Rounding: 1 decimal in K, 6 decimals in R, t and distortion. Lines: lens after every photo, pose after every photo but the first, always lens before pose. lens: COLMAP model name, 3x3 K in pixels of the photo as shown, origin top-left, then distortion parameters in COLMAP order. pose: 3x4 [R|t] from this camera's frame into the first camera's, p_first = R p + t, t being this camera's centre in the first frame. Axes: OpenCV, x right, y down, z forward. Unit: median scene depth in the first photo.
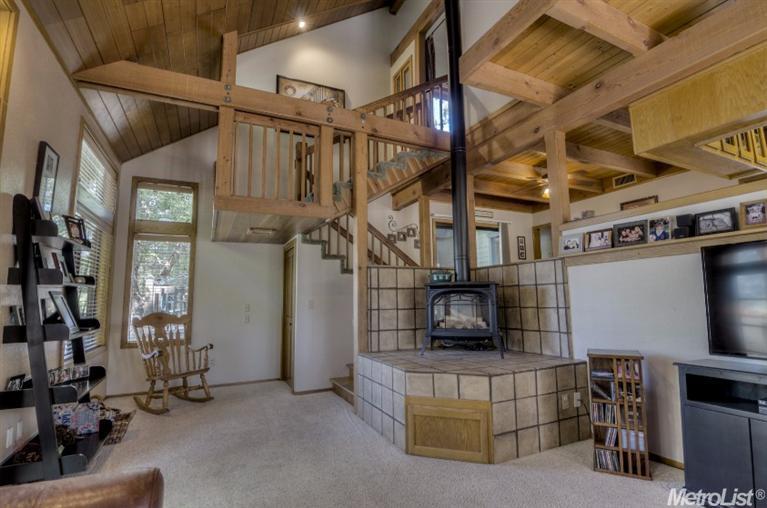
lens RADIAL K [[401.0, 0, 383.5], [0, 401.0, 254.0], [0, 0, 1]] dist [-0.001331, -0.000553]
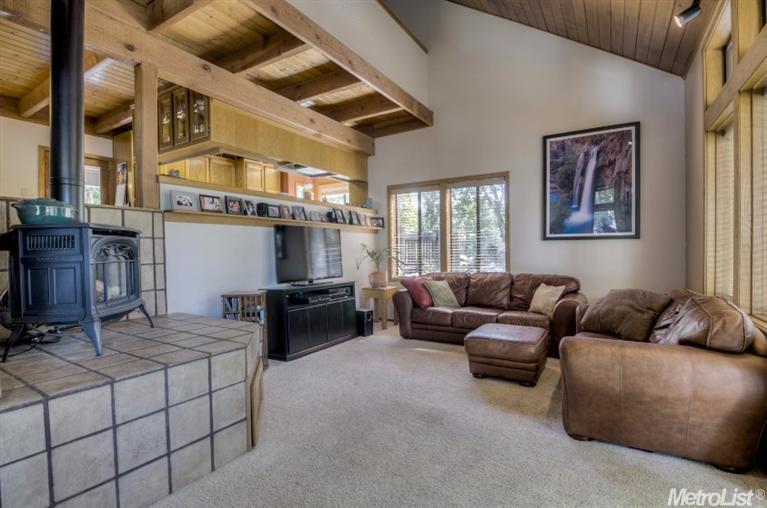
lens RADIAL K [[371.0, 0, 383.8], [0, 371.0, 254.3], [0, 0, 1]] dist [-0.000887, -0.000176]
pose [[-0.564147, 0.007460, 0.825640, -0.661711], [-0.080600, 0.994686, -0.064060, 0.143925], [-0.821731, -0.102685, -0.560548, 1.207076]]
